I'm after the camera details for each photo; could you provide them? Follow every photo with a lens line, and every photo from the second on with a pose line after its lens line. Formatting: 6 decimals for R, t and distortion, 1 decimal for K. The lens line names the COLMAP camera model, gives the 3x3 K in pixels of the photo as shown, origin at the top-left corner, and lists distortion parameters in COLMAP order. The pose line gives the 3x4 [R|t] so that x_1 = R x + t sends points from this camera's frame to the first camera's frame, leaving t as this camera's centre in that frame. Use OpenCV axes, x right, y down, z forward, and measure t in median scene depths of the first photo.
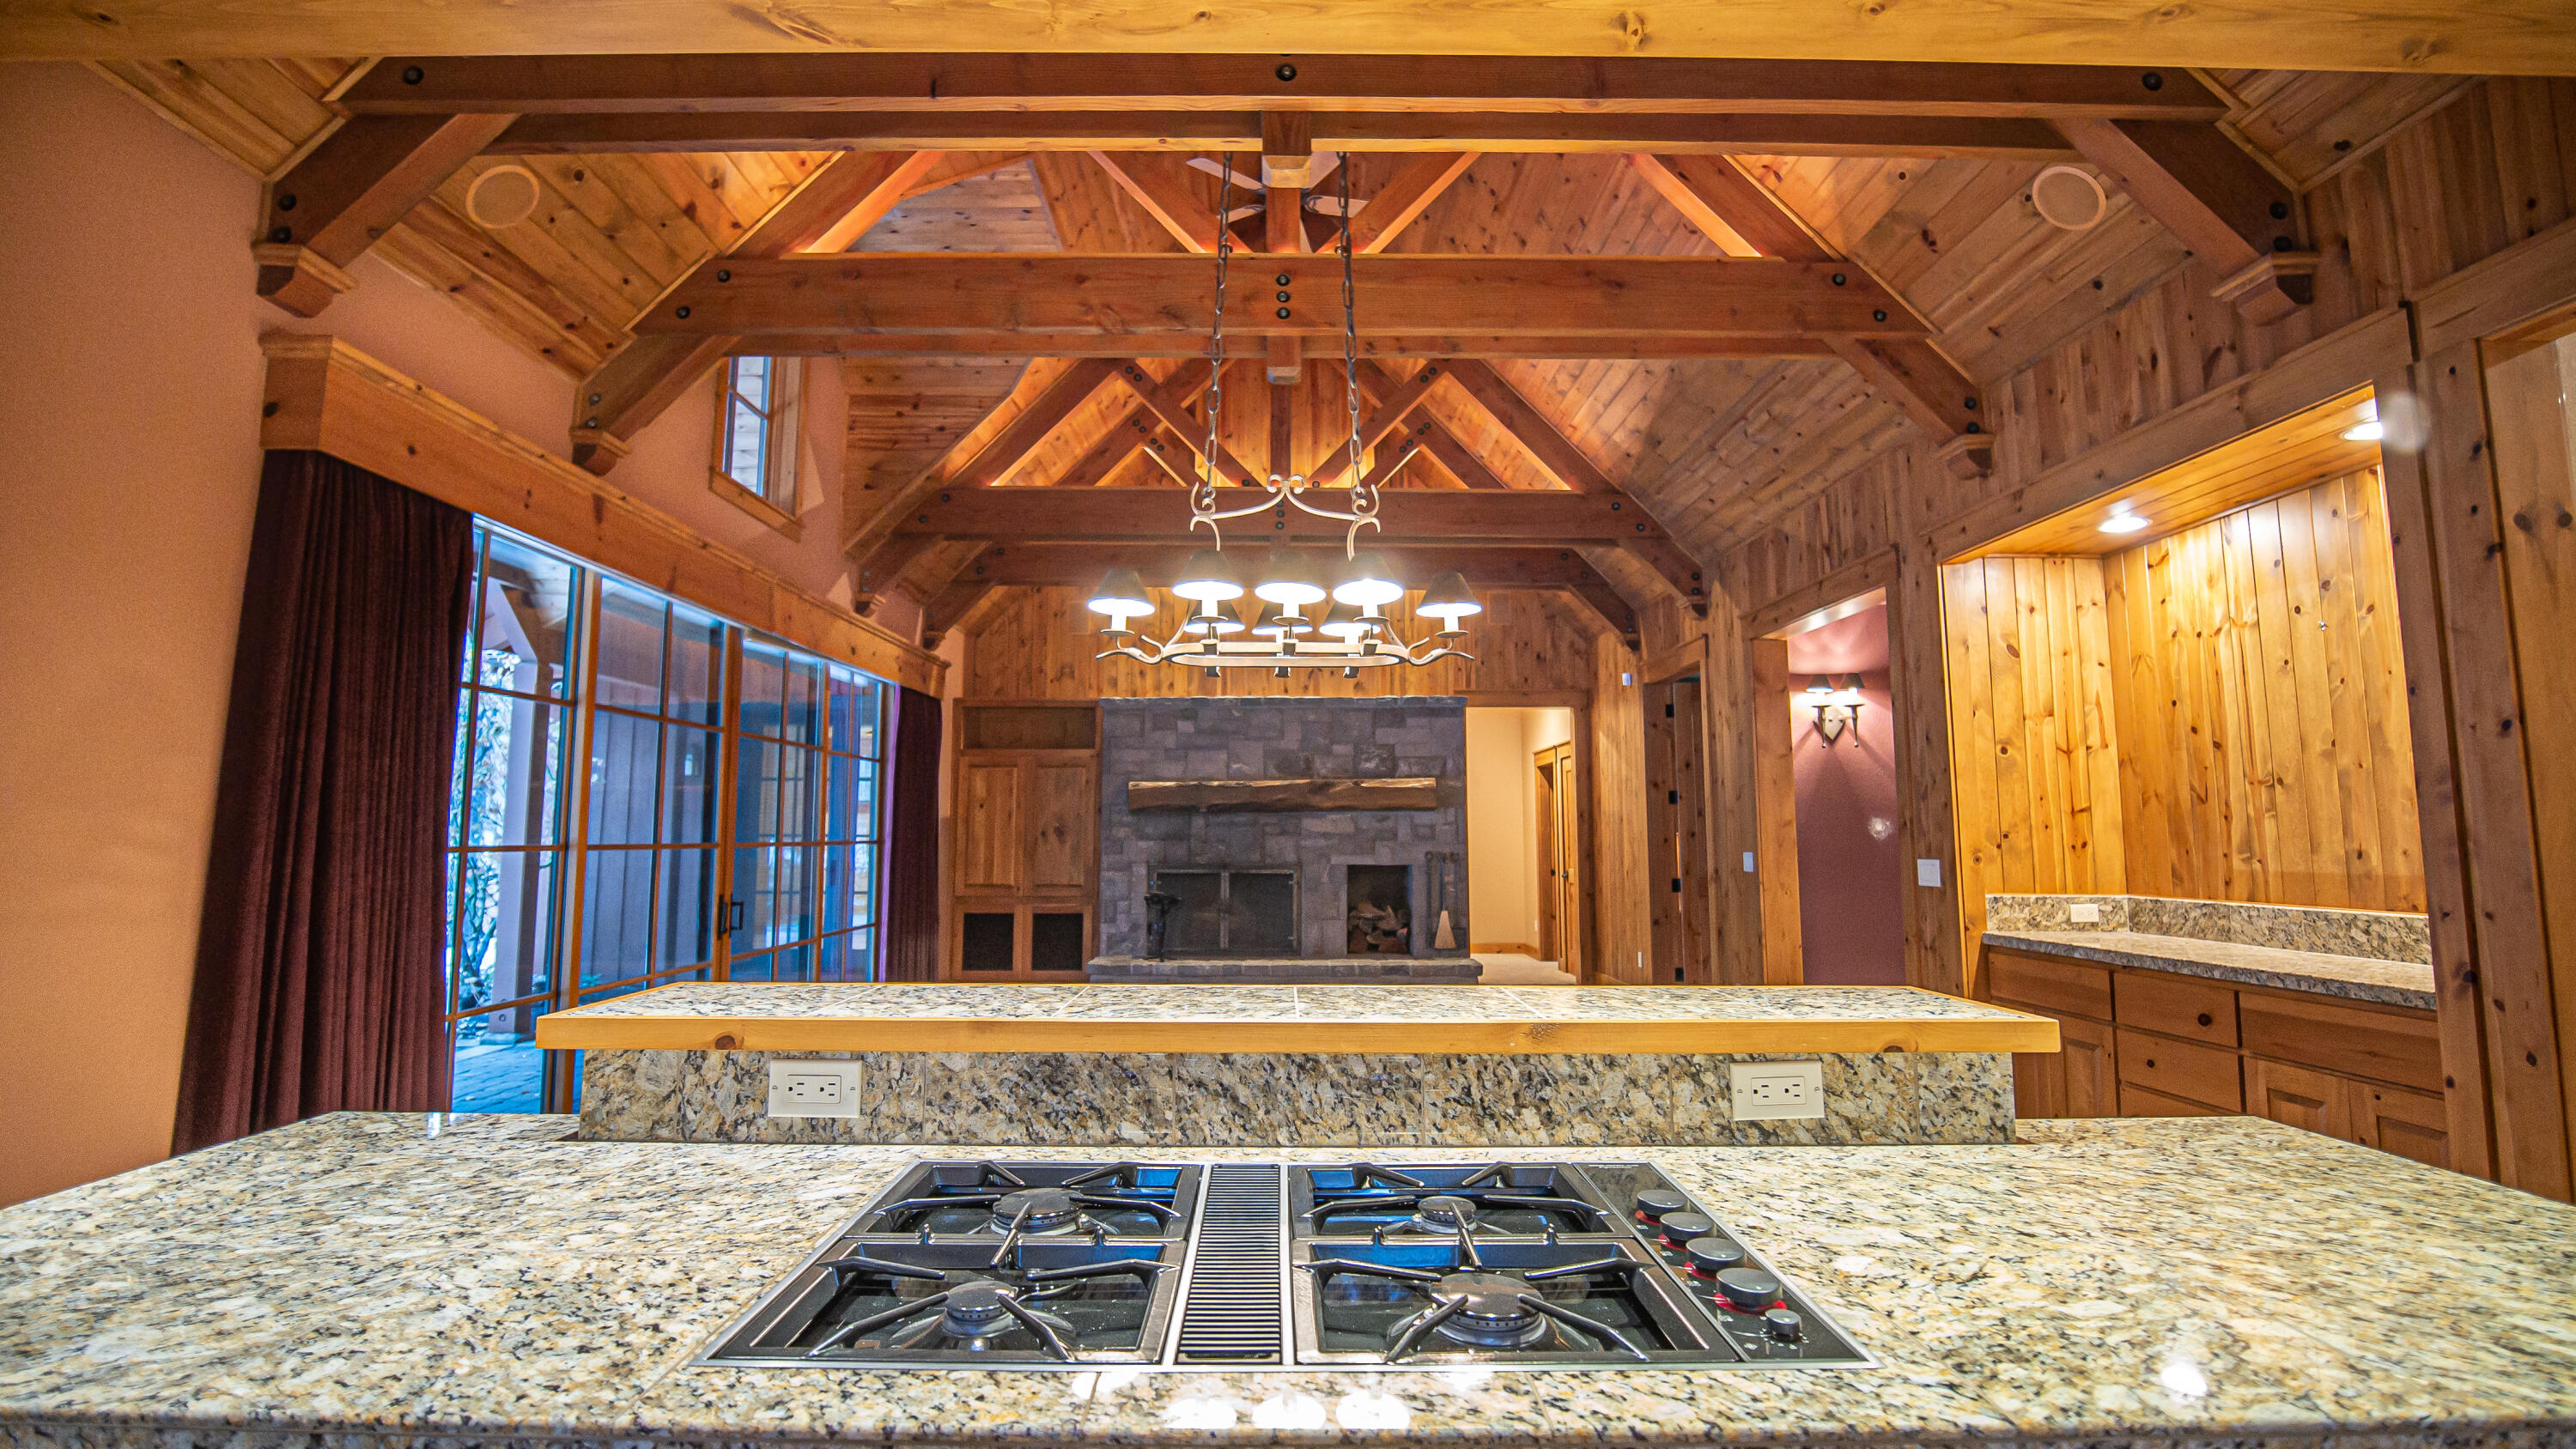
lens RADIAL K [[1161.4, 0, 1296.4], [0, 1161.4, 703.9], [0, 0, 1]] dist [-0.016167, -0.001582]
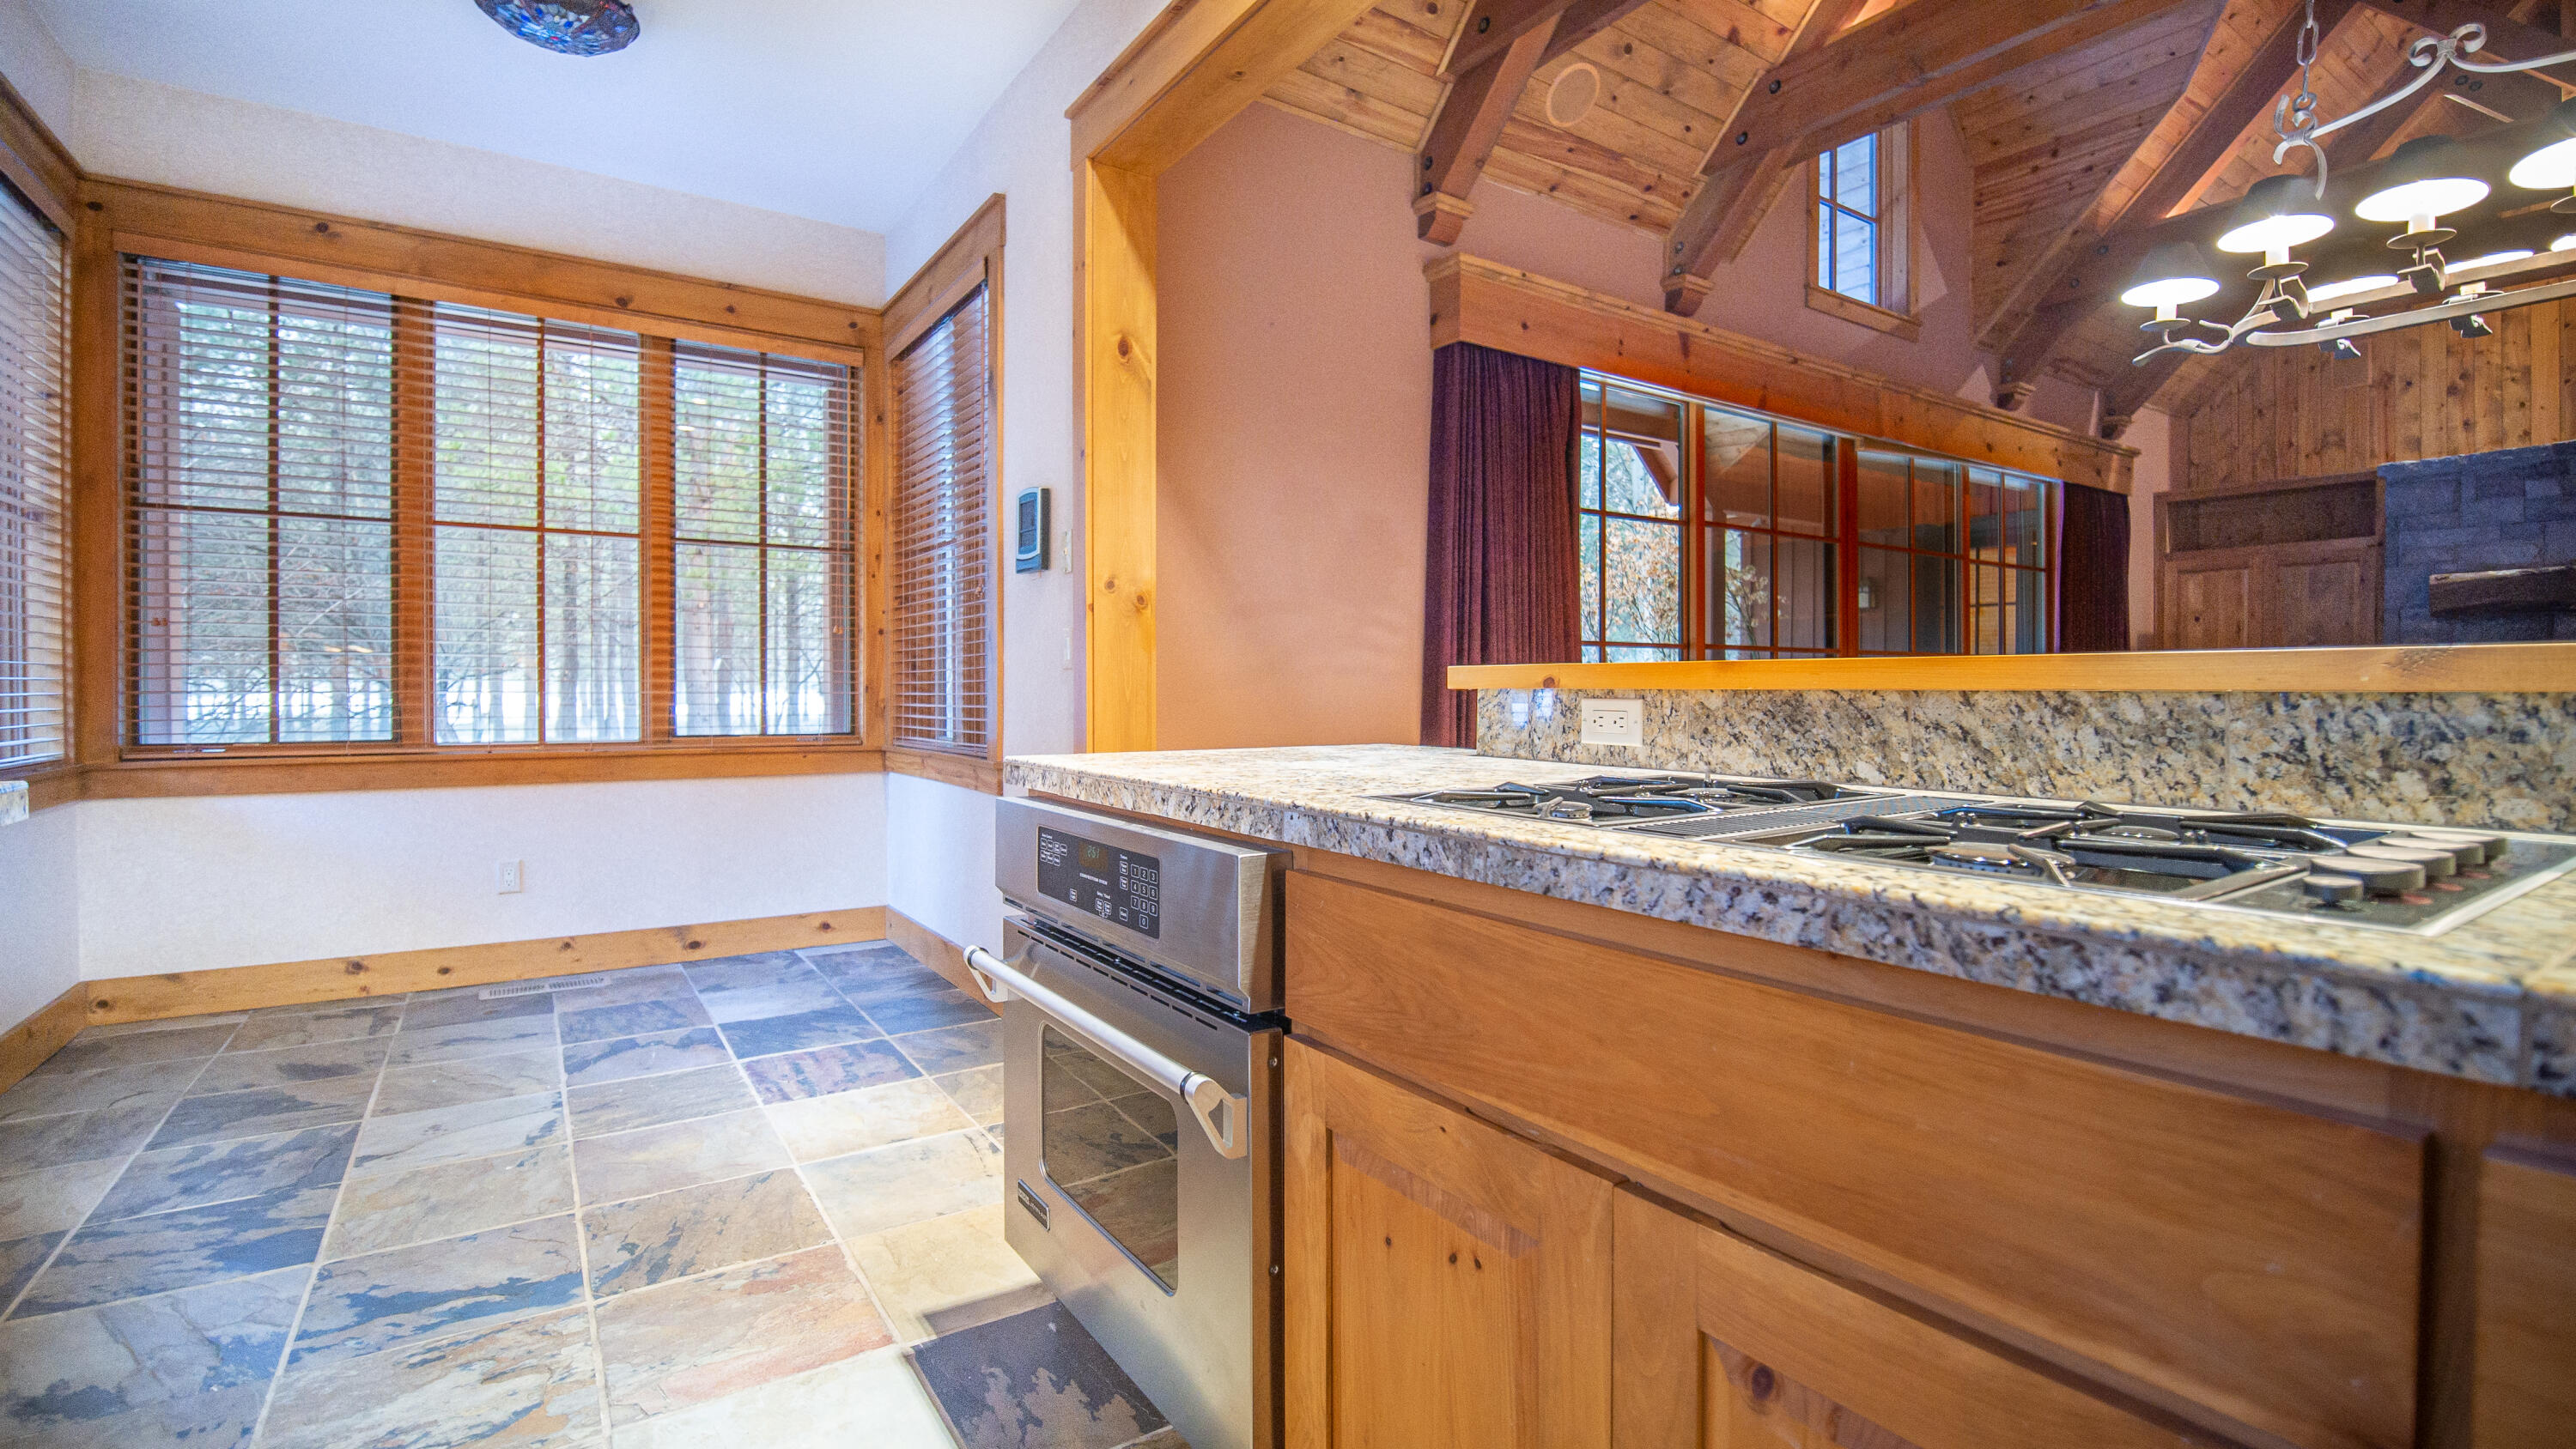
lens RADIAL K [[1161.4, 0, 1276.6], [0, 1161.4, 684.2], [0, 0, 1]] dist [-0.016167, -0.001582]
pose [[0.545352, -0.002140, -0.838205, 0.160767], [0.091959, 0.994113, 0.057292, 0.076748], [0.833148, -0.108325, 0.542338, 0.024359]]
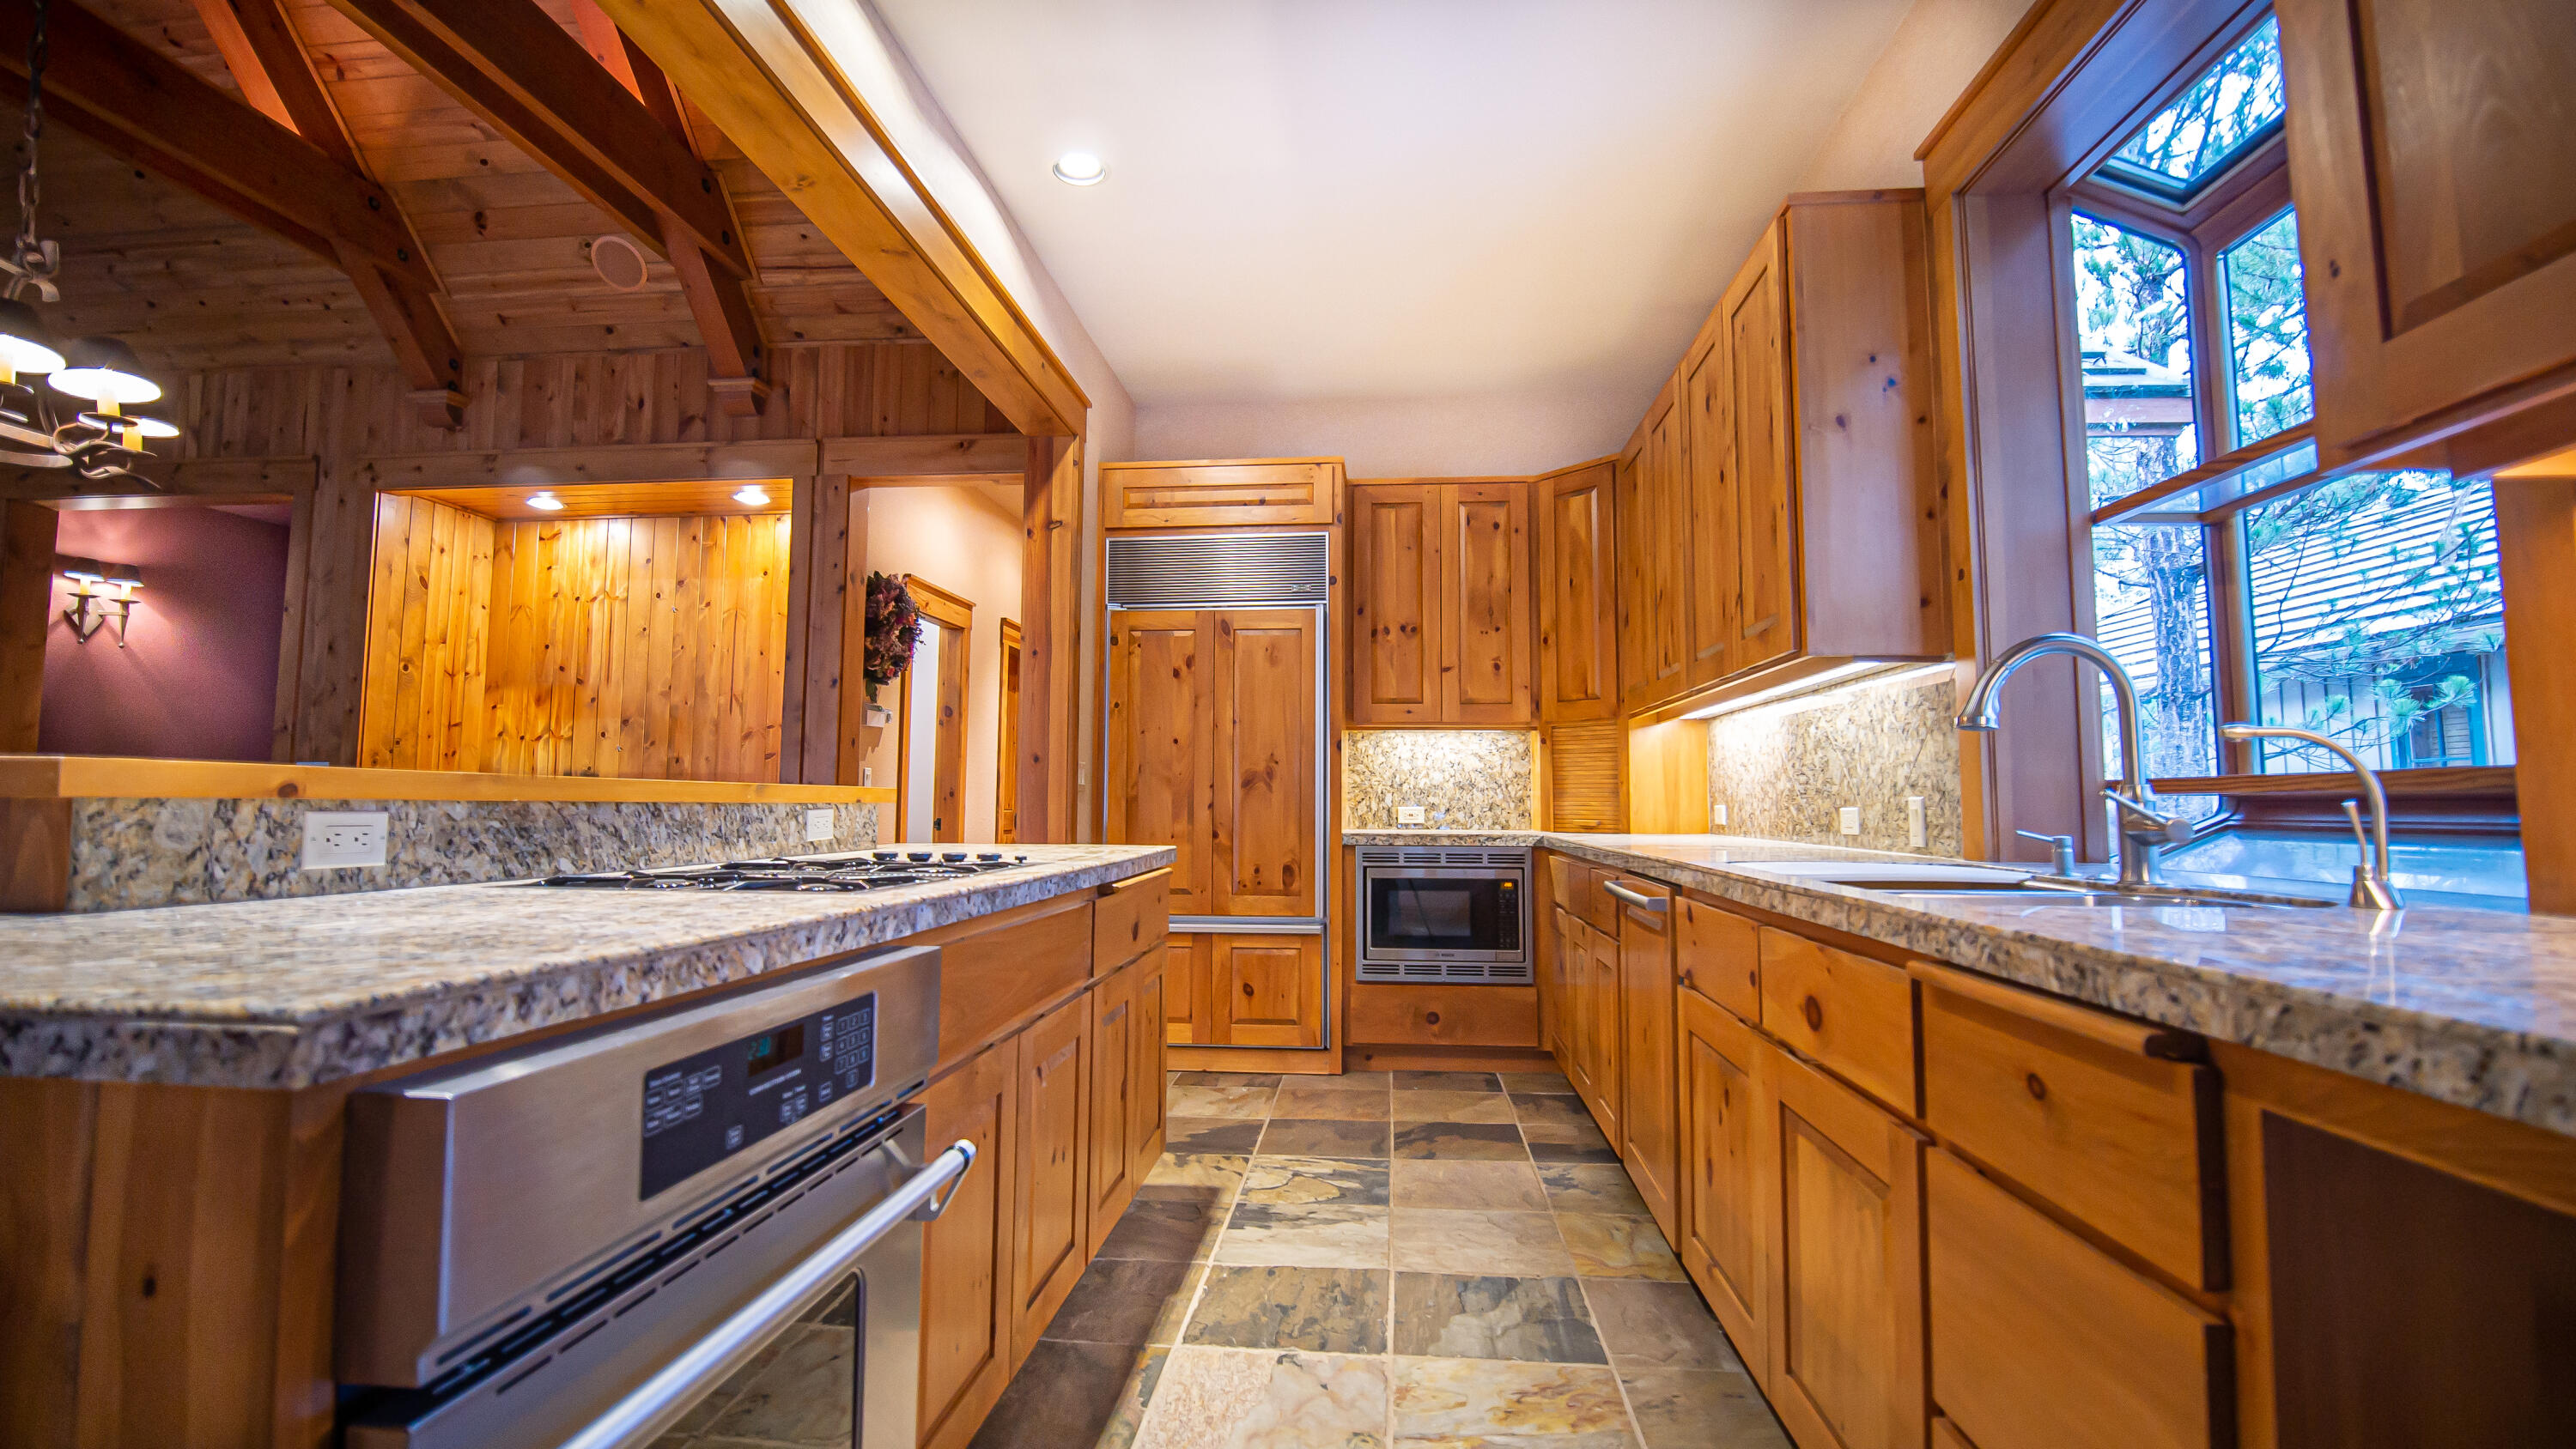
lens RADIAL K [[1161.4, 0, 1246.1], [0, 1161.4, 714.6], [0, 0, 1]] dist [-0.016167, -0.001582]
pose [[0.124334, 0.077363, 0.989220, -0.521117], [-0.117790, 0.991057, -0.062702, 0.078233], [-0.985224, -0.108724, 0.132335, 0.045678]]
